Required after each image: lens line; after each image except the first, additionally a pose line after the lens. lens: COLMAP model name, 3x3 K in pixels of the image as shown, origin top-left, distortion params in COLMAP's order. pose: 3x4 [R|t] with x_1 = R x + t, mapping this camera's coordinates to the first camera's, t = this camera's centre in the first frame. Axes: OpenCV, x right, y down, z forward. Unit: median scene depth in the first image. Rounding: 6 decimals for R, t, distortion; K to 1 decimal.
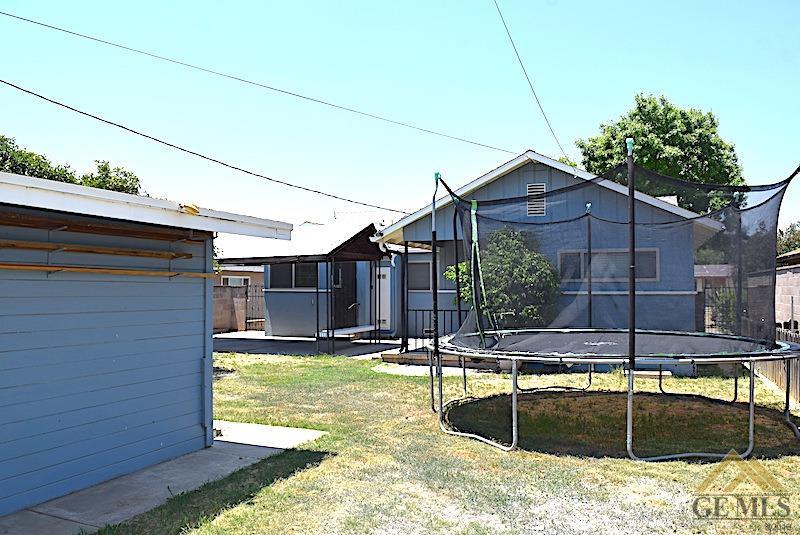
lens RADIAL K [[634.0, 0, 402.3], [0, 634.0, 267.2], [0, 0, 1]] dist [-0.093834, 0.019902]
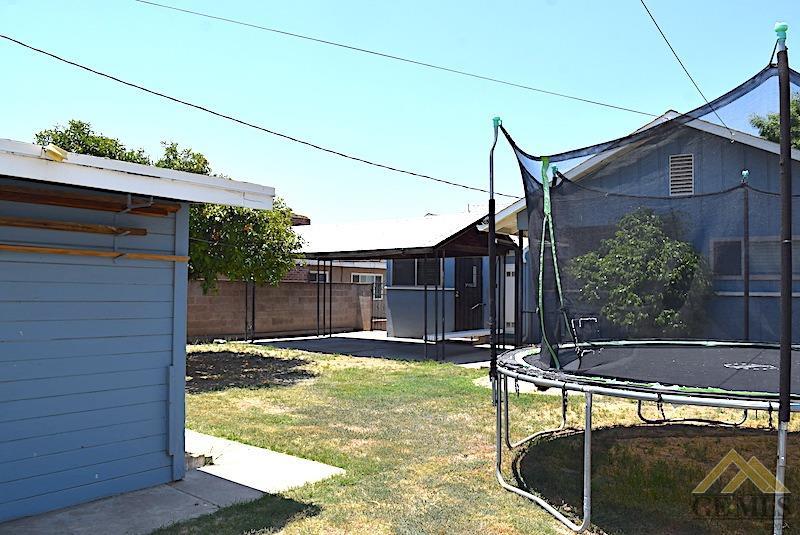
lens RADIAL K [[634.0, 0, 401.1], [0, 634.0, 265.0], [0, 0, 1]] dist [-0.093834, 0.019902]
pose [[0.965783, 0.004699, -0.259310, 0.080834], [-0.006119, 0.999970, -0.004669, 0.011939], [0.259280, 0.006096, 0.965783, 0.172848]]
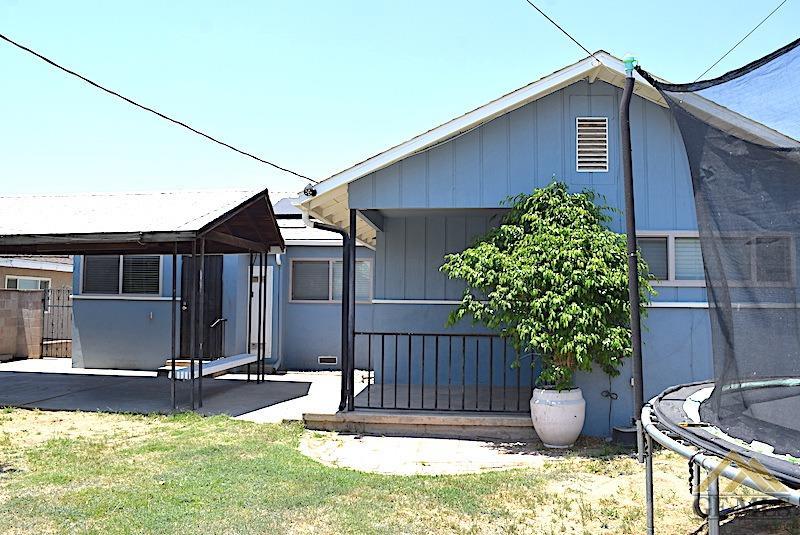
lens RADIAL K [[634.0, 0, 402.6], [0, 634.0, 267.4], [0, 0, 1]] dist [-0.093834, 0.019902]
pose [[0.961660, 0.027664, 0.272845, -0.118535], [-0.021556, 0.999446, -0.025361, 0.026766], [-0.273395, 0.018507, 0.961724, 0.527241]]
